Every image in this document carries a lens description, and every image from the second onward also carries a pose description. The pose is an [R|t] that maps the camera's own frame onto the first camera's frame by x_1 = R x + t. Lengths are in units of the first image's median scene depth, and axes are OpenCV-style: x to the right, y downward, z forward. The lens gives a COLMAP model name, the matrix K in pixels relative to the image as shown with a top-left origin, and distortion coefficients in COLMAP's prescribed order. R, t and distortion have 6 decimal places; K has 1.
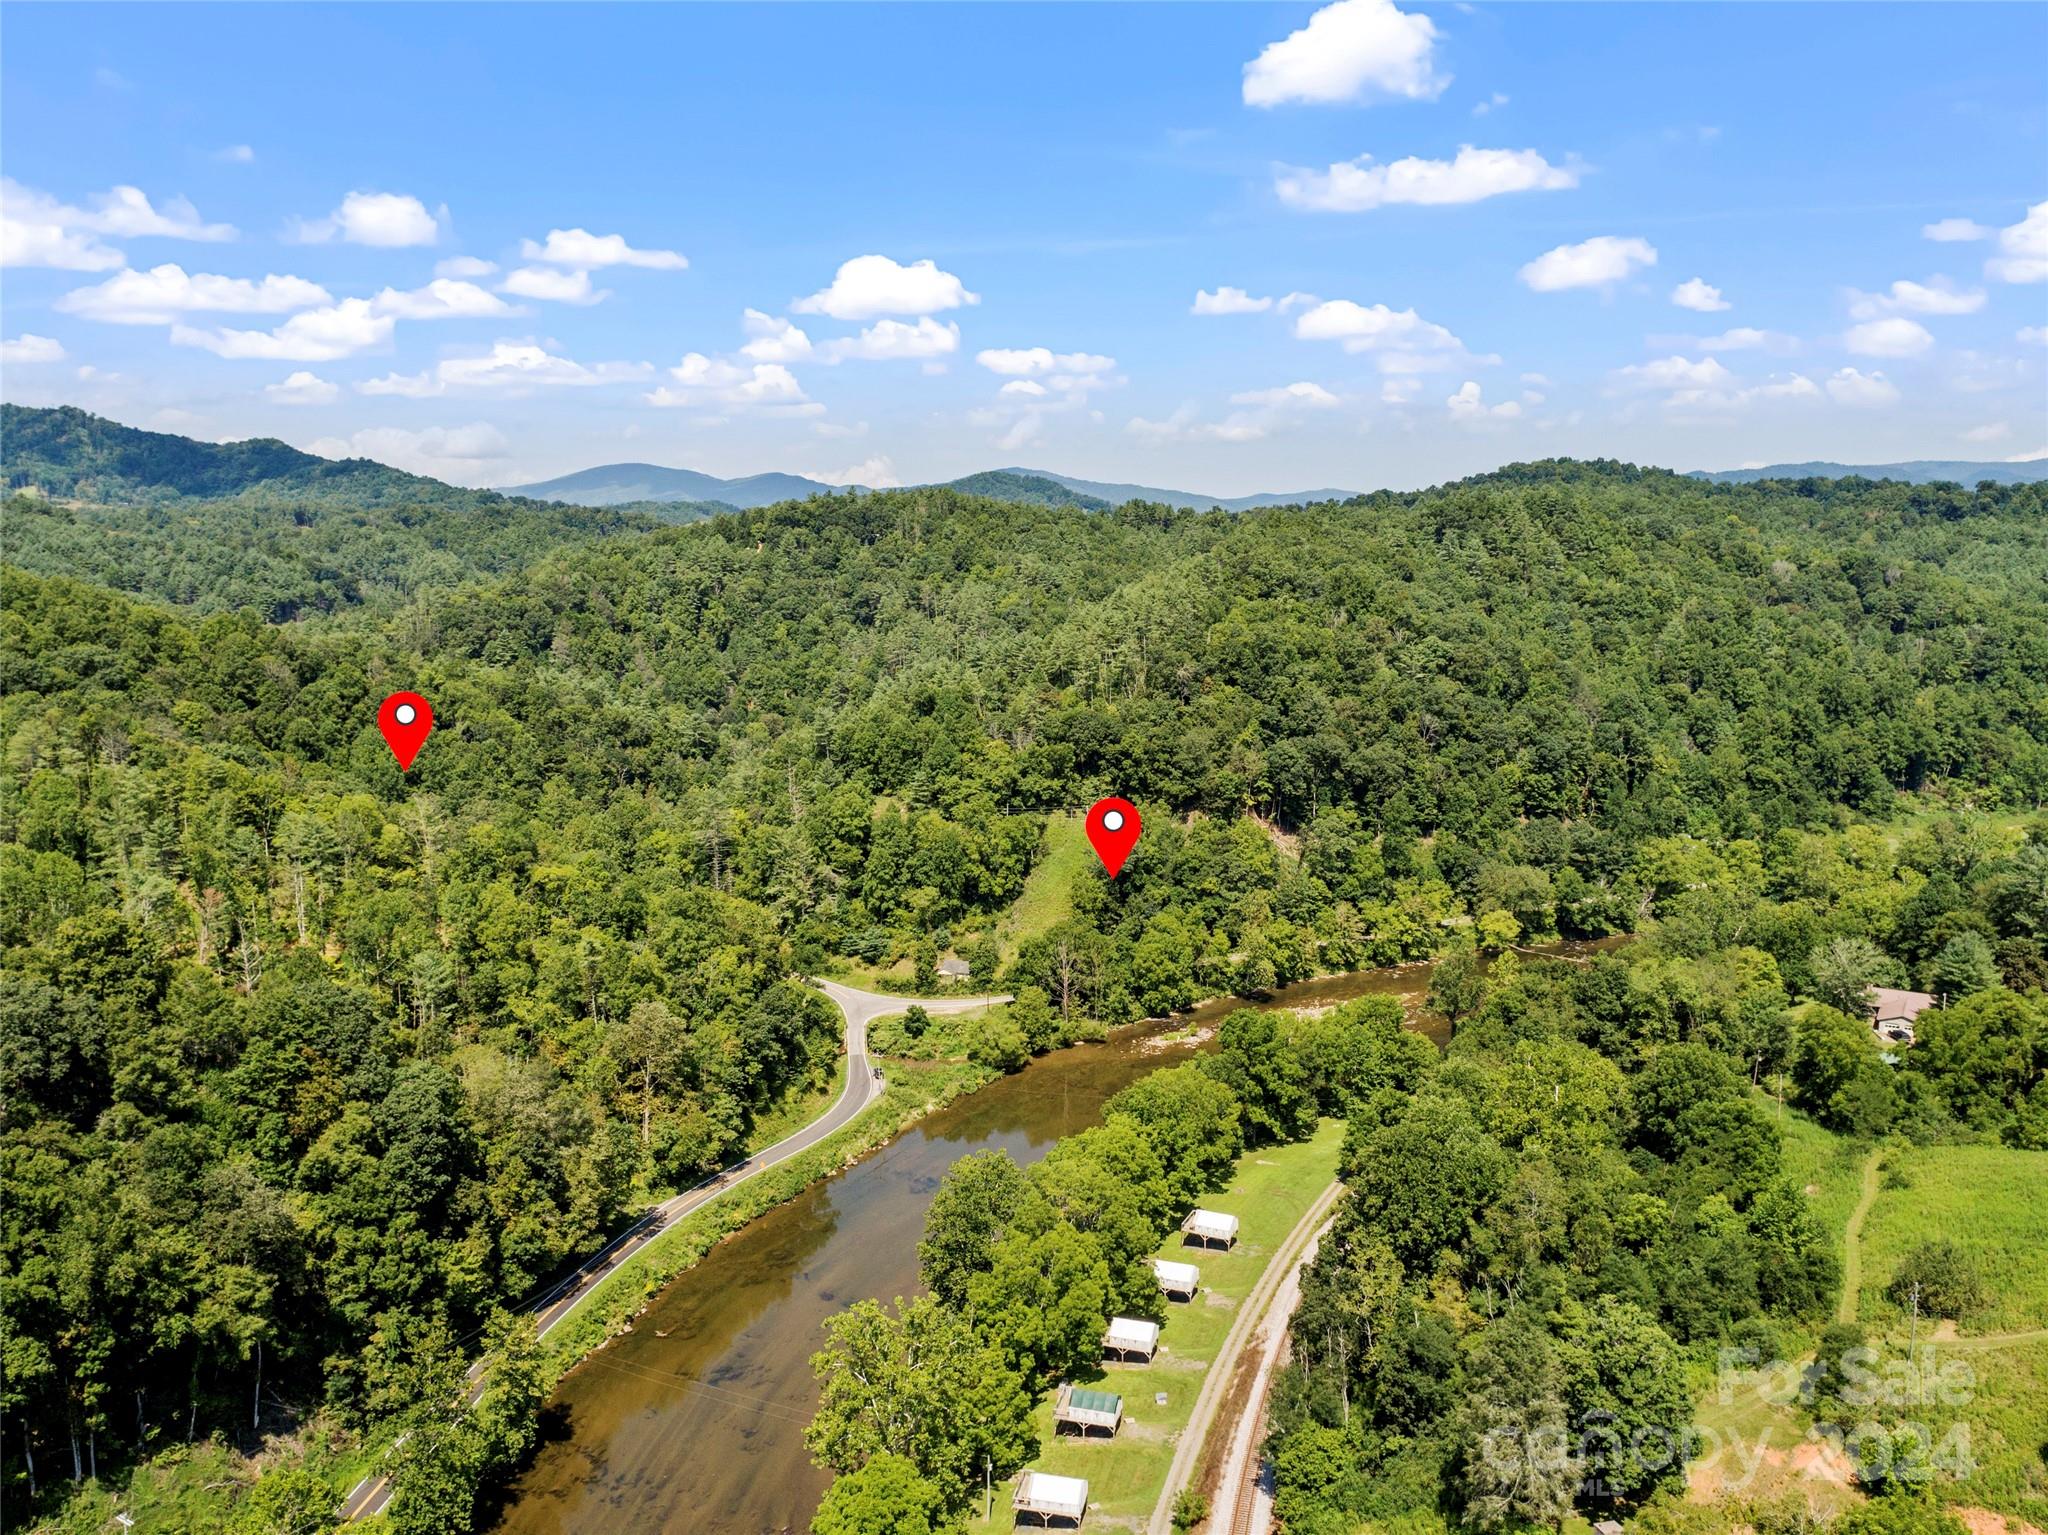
lens RADIAL K [[1440.6, 0, 1025.2], [0, 1440.6, 768.2], [0, 0, 1]] dist [-0.006531, 0.000555]
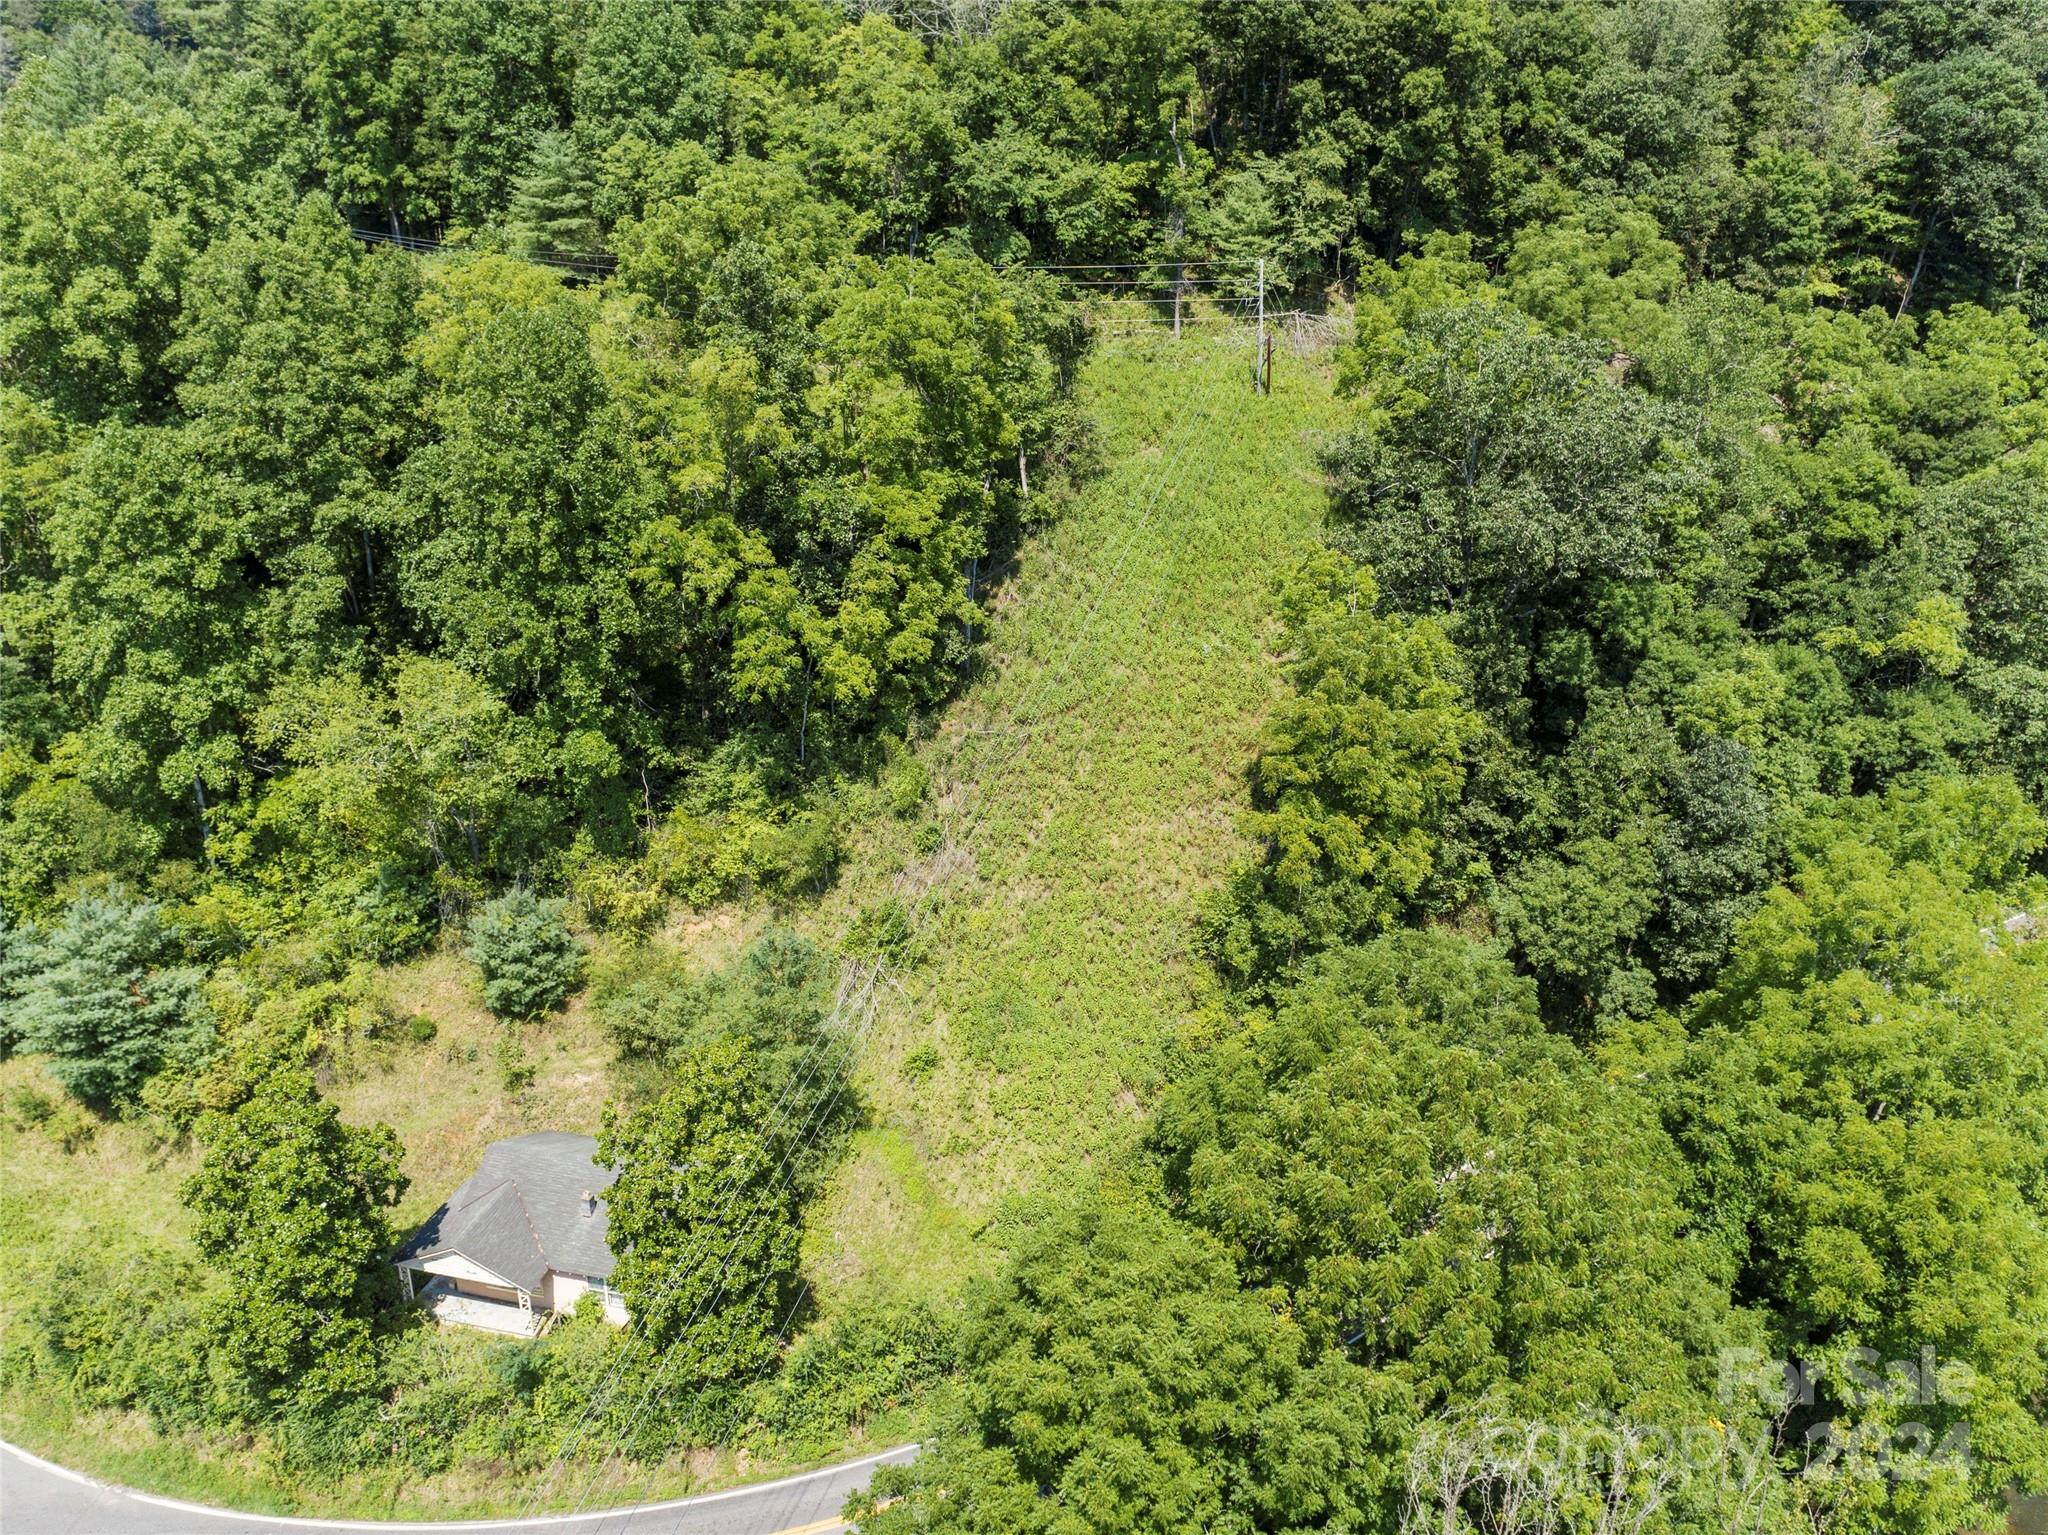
lens RADIAL K [[1440.6, 0, 1018.6], [0, 1440.6, 765.6], [0, 0, 1]] dist [-0.006531, 0.000555]
pose [[0.999231, -0.003541, 0.039049, -0.004632], [-0.006017, 0.970266, 0.241965, 0.052343], [-0.038745, -0.242014, 0.969499, 0.817127]]
